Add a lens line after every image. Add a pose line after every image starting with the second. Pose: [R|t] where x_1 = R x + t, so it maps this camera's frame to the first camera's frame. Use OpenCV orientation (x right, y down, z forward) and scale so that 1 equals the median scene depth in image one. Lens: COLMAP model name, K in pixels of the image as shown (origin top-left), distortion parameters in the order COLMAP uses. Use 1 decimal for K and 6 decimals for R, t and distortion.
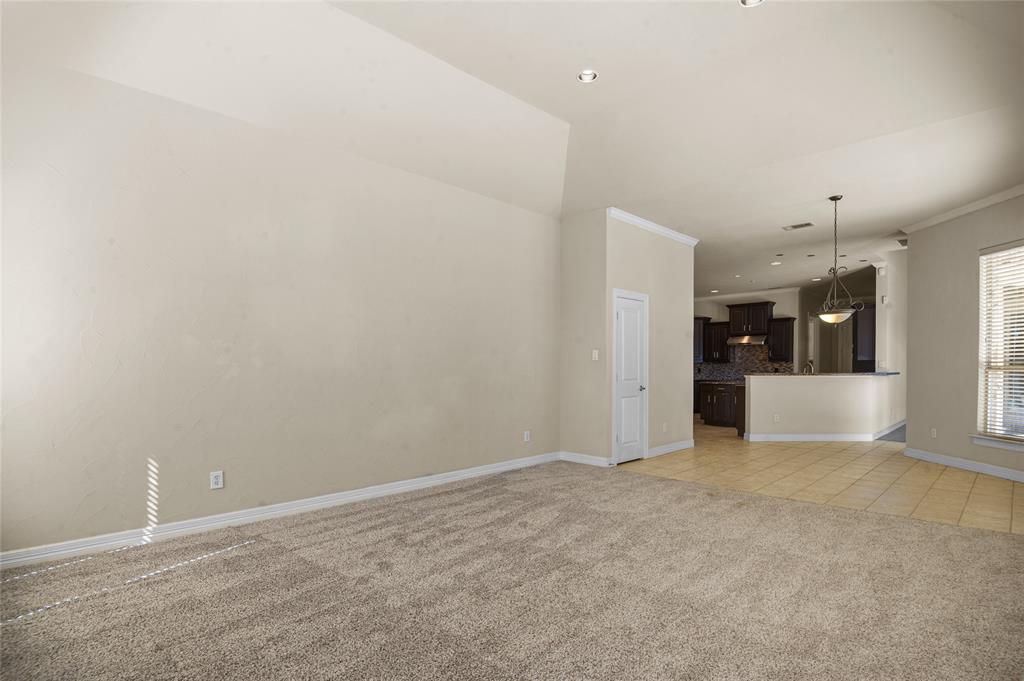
lens RADIAL K [[509.2, 0, 530.0], [0, 509.2, 376.7], [0, 0, 1]] dist [-0.001594, -0.016398]
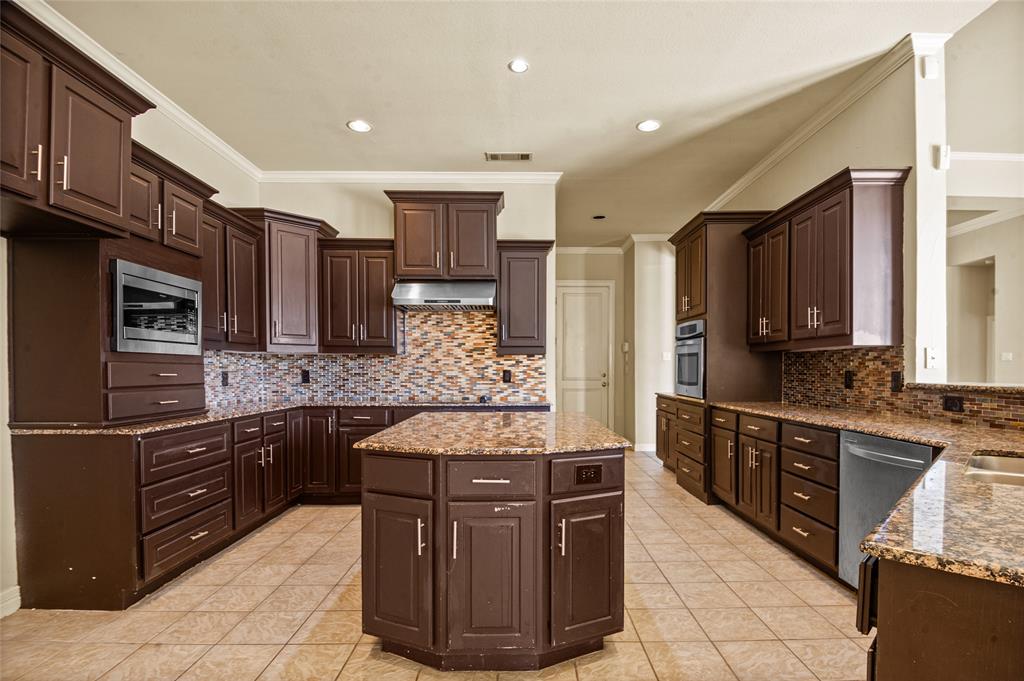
lens RADIAL K [[509.2, 0, 530.0], [0, 509.2, 376.7], [0, 0, 1]] dist [-0.001594, -0.016398]
pose [[0.696893, -0.008552, 0.717124, 0.202827], [0.014541, 0.999892, -0.002207, -0.010336], [-0.717028, 0.011966, 0.696942, 0.687461]]
